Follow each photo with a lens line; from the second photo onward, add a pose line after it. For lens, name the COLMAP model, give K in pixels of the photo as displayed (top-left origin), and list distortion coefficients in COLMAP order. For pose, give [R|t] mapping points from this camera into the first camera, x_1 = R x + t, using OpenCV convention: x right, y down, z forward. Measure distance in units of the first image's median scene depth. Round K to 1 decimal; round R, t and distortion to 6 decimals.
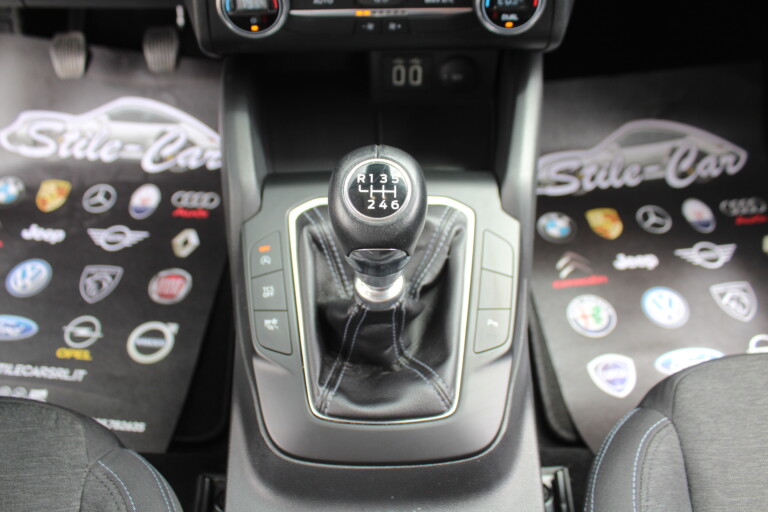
lens RADIAL K [[640.9, 0, 381.6], [0, 640.9, 255.4], [0, 0, 1]] dist [-0.156390, 0.104372]
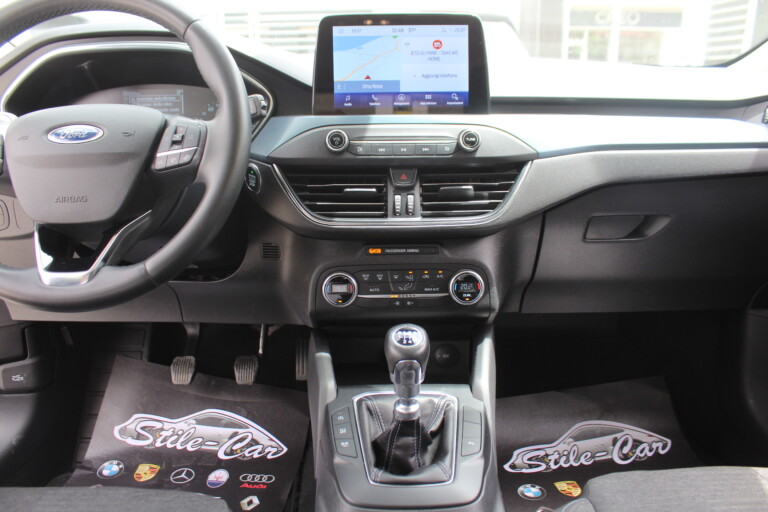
lens RADIAL K [[640.9, 0, 379.9], [0, 640.9, 249.2], [0, 0, 1]] dist [-0.156390, 0.104372]
pose [[0.999973, -0.007273, -0.001064, -0.033001], [0.005000, 0.779247, -0.626697, 0.358420], [0.005387, 0.626674, 0.779263, -0.316387]]
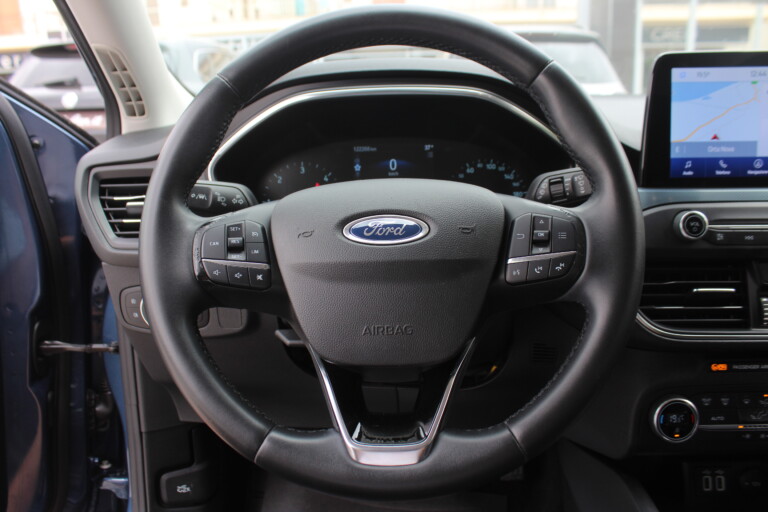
lens RADIAL K [[640.9, 0, 374.9], [0, 640.9, 256.7], [0, 0, 1]] dist [-0.156390, 0.104372]
pose [[0.996482, -0.006666, -0.083545, -0.364978], [-0.048631, 0.765865, -0.641160, 0.131778], [0.068258, 0.642967, 0.762846, -0.206263]]
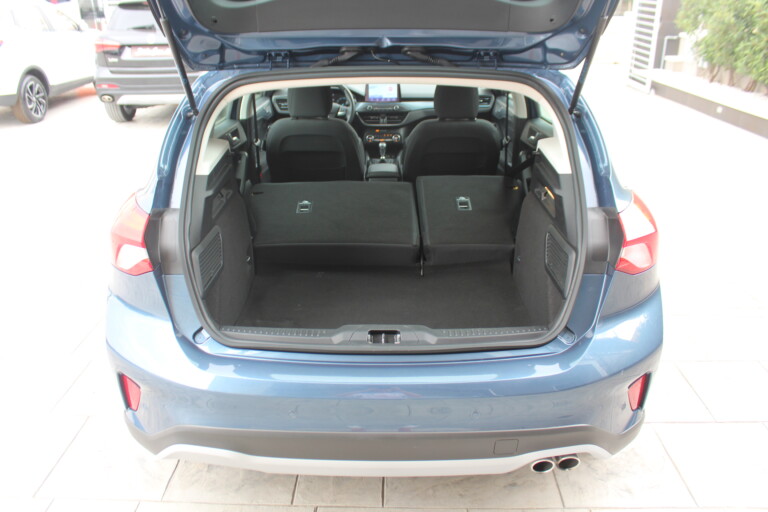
lens RADIAL K [[640.9, 0, 383.0], [0, 640.9, 255.4], [0, 0, 1]] dist [-0.156390, 0.104372]
pose [[0.999936, 0.001026, 0.011288, -0.049276], [0.004238, 0.889786, -0.456358, 2.669963], [-0.010512, 0.456377, 0.889724, -3.260748]]
